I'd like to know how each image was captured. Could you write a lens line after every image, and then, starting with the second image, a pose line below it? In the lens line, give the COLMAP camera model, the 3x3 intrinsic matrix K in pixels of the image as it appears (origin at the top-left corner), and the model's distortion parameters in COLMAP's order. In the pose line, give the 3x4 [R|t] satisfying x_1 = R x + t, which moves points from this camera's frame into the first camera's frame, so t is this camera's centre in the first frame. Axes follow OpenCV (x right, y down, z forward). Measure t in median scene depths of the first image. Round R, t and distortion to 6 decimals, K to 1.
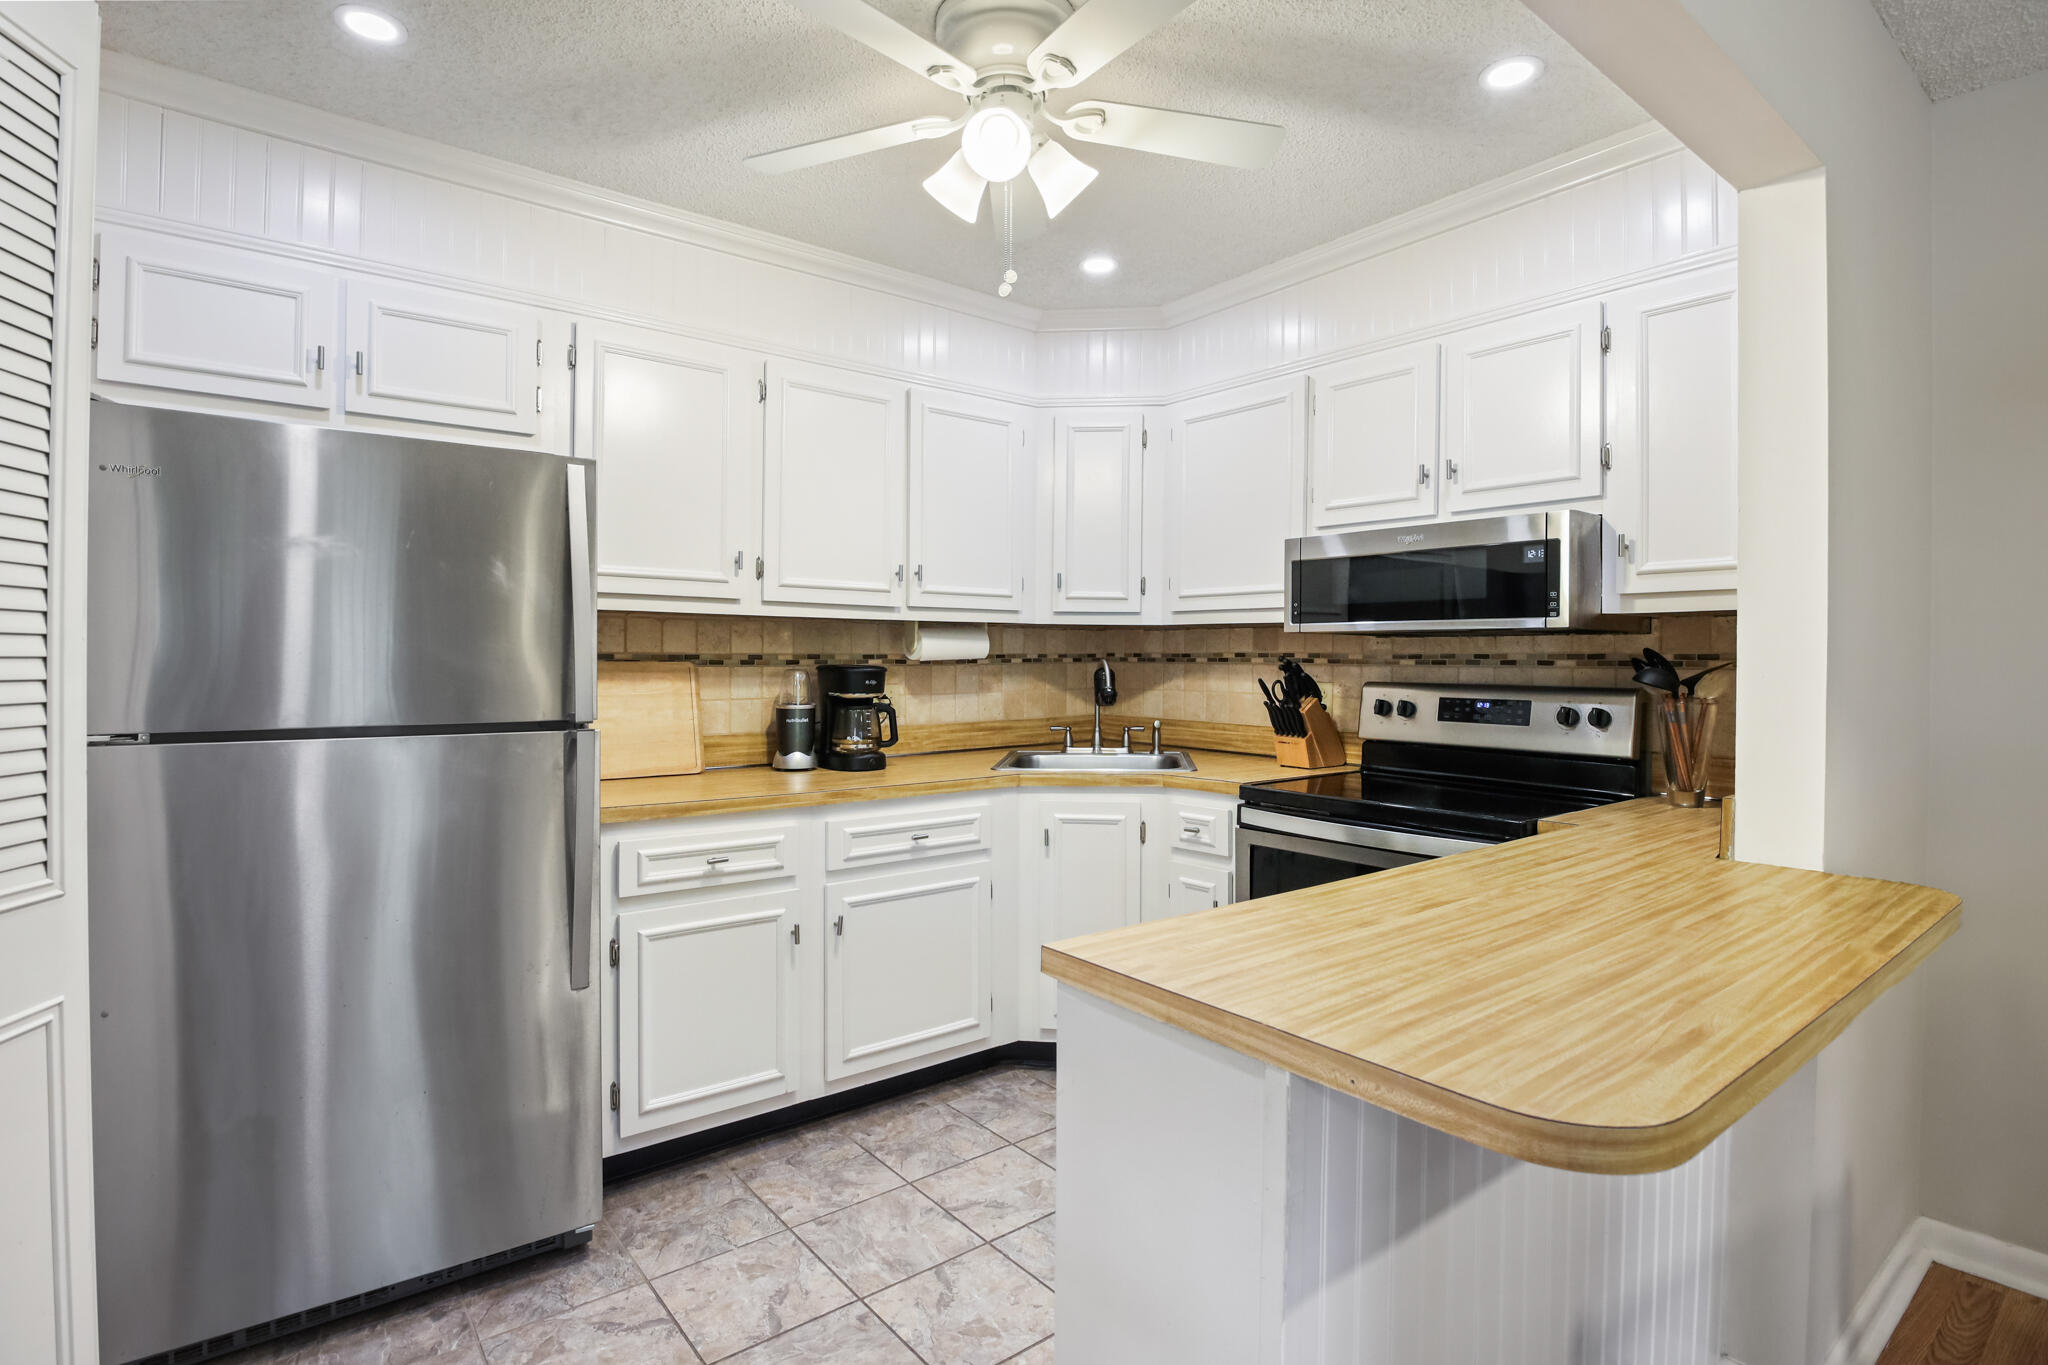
lens RADIAL K [[999.1, 0, 1021.5], [0, 999.1, 661.5], [0, 0, 1]] dist [-0.024605, -0.000144]
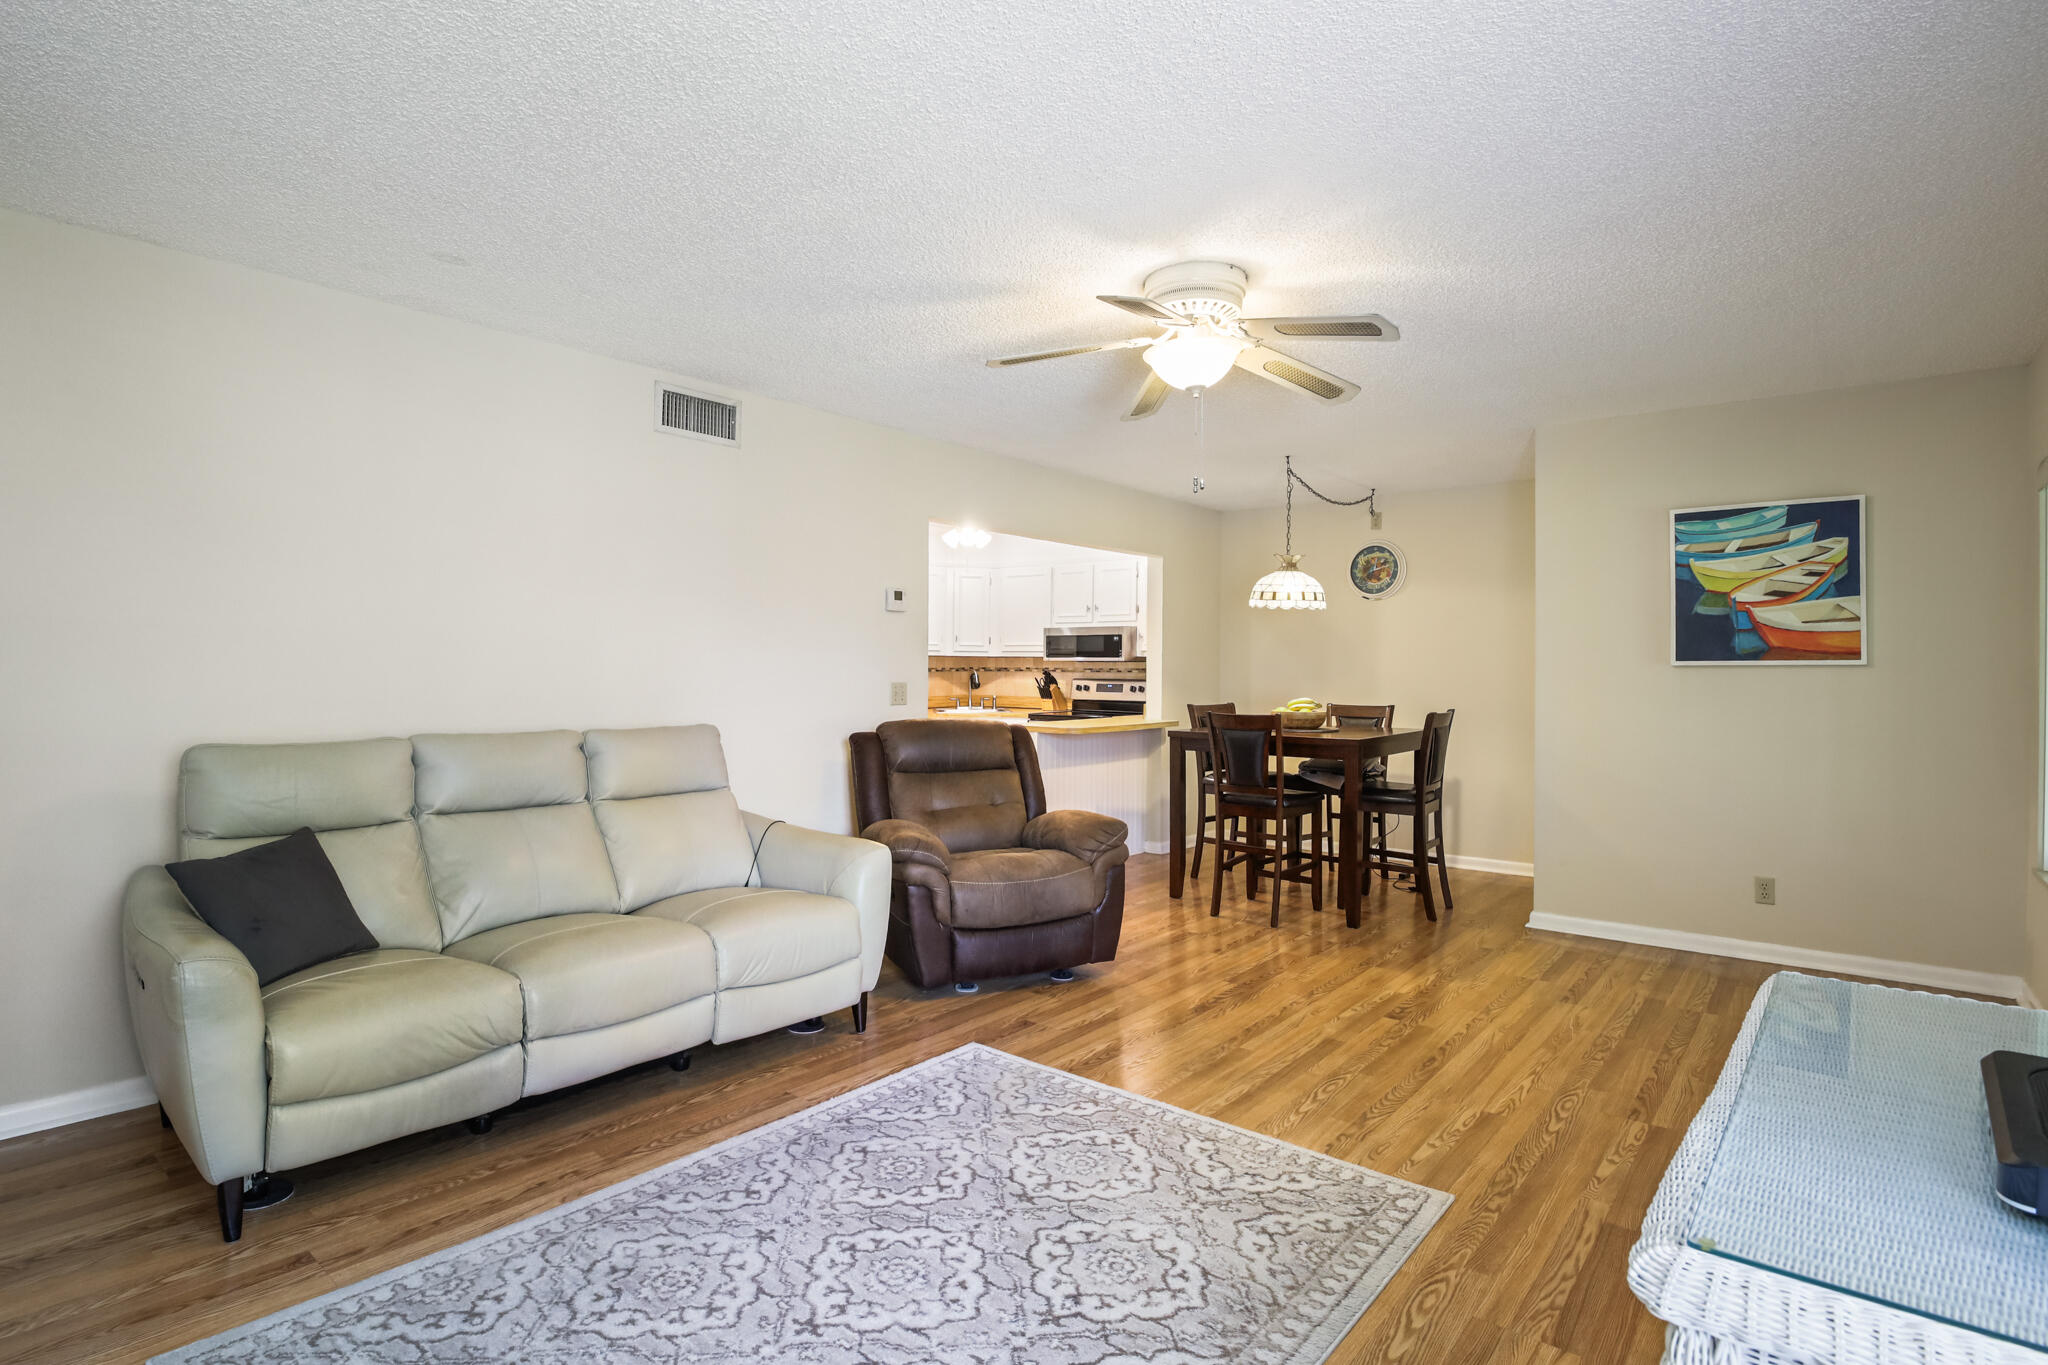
lens RADIAL K [[1013.8, 0, 1004.8], [0, 1013.8, 663.4], [0, 0, 1]] dist [-0.024924, -0.000328]
pose [[0.979996, 0.000259, 0.199016, -0.414351], [0.001356, 0.999967, -0.007980, 0.000962], [-0.199011, 0.008091, 0.979964, -1.784279]]
